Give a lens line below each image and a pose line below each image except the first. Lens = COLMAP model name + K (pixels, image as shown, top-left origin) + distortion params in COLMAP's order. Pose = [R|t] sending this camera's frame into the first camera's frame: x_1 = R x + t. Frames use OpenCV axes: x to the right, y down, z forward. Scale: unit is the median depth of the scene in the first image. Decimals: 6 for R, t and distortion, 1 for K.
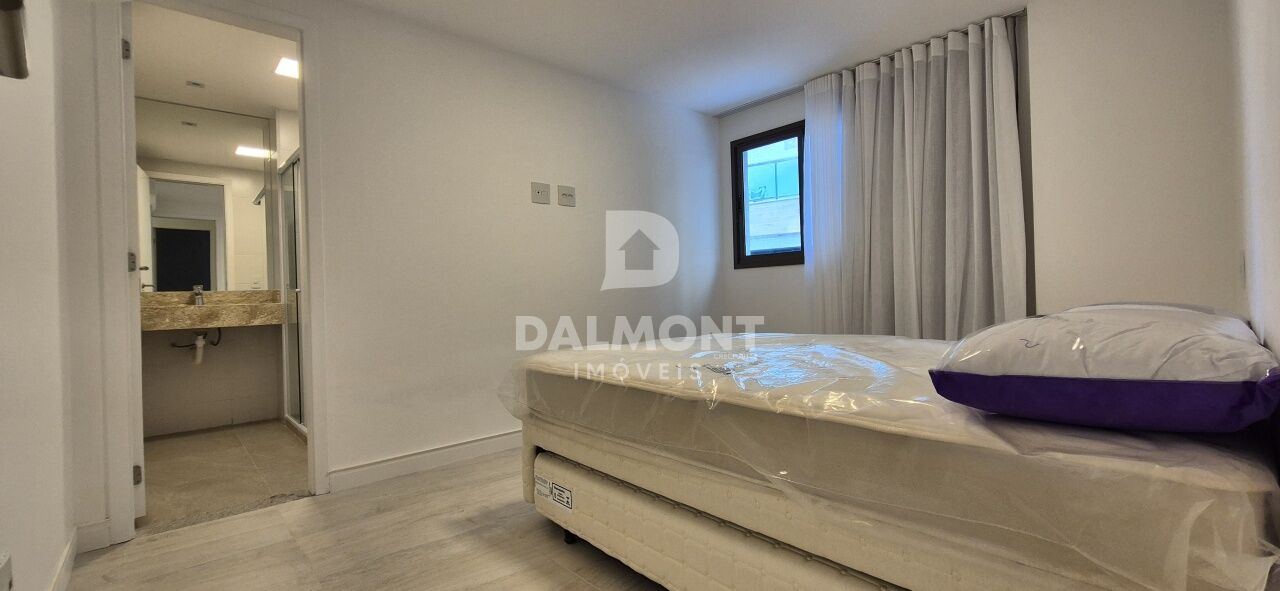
lens RADIAL K [[525.9, 0, 644.5], [0, 525.9, 298.0], [0, 0, 1]] dist [-0.003819, 0.000712]
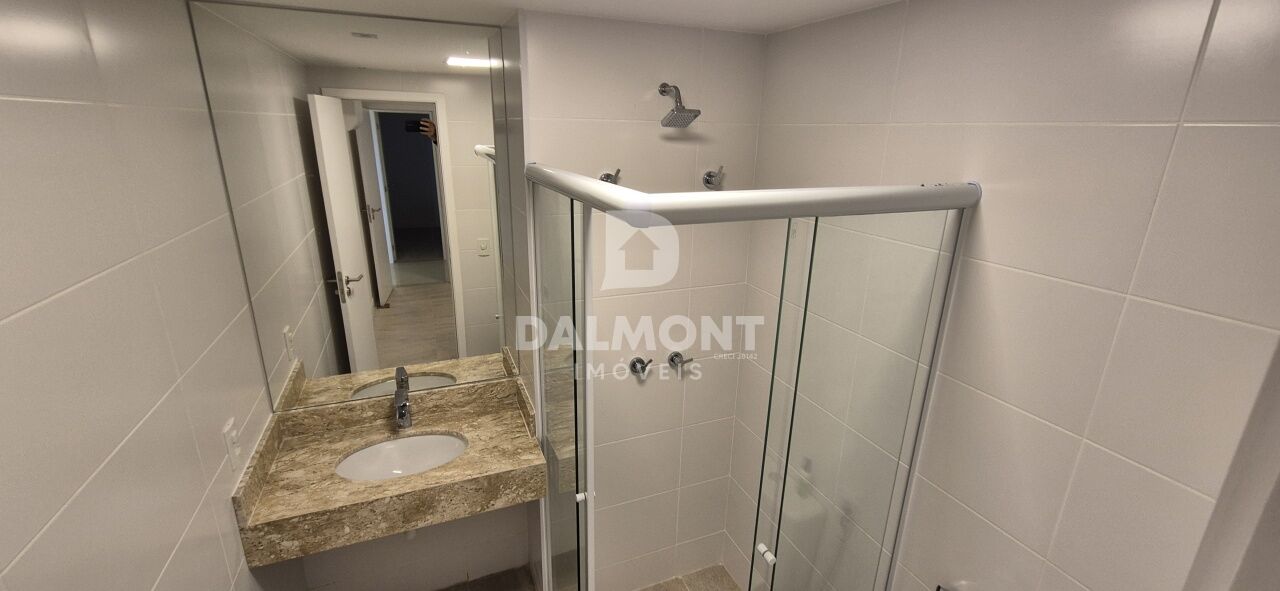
lens RADIAL K [[525.9, 0, 638.5], [0, 525.9, 299.4], [0, 0, 1]] dist [-0.003819, 0.000712]
pose [[0.938086, 0.148892, -0.312772, -0.487819], [-0.048397, 0.950391, 0.307270, -0.295101], [0.343005, -0.273108, 0.898754, 0.650310]]
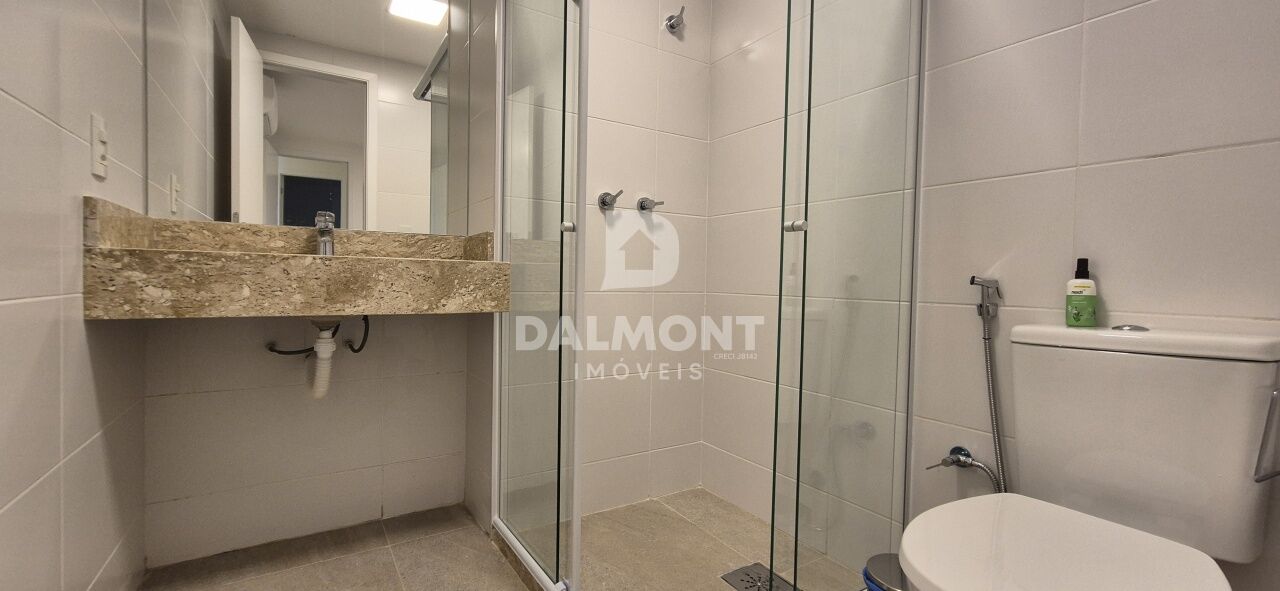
lens RADIAL K [[525.9, 0, 639.8], [0, 525.9, 298.0], [0, 0, 1]] dist [-0.003819, 0.000712]
pose [[0.984658, 0.051165, -0.166824, -0.529956], [-0.046555, 0.998421, 0.031431, 0.021089], [0.168169, -0.023182, 0.985486, 0.627933]]
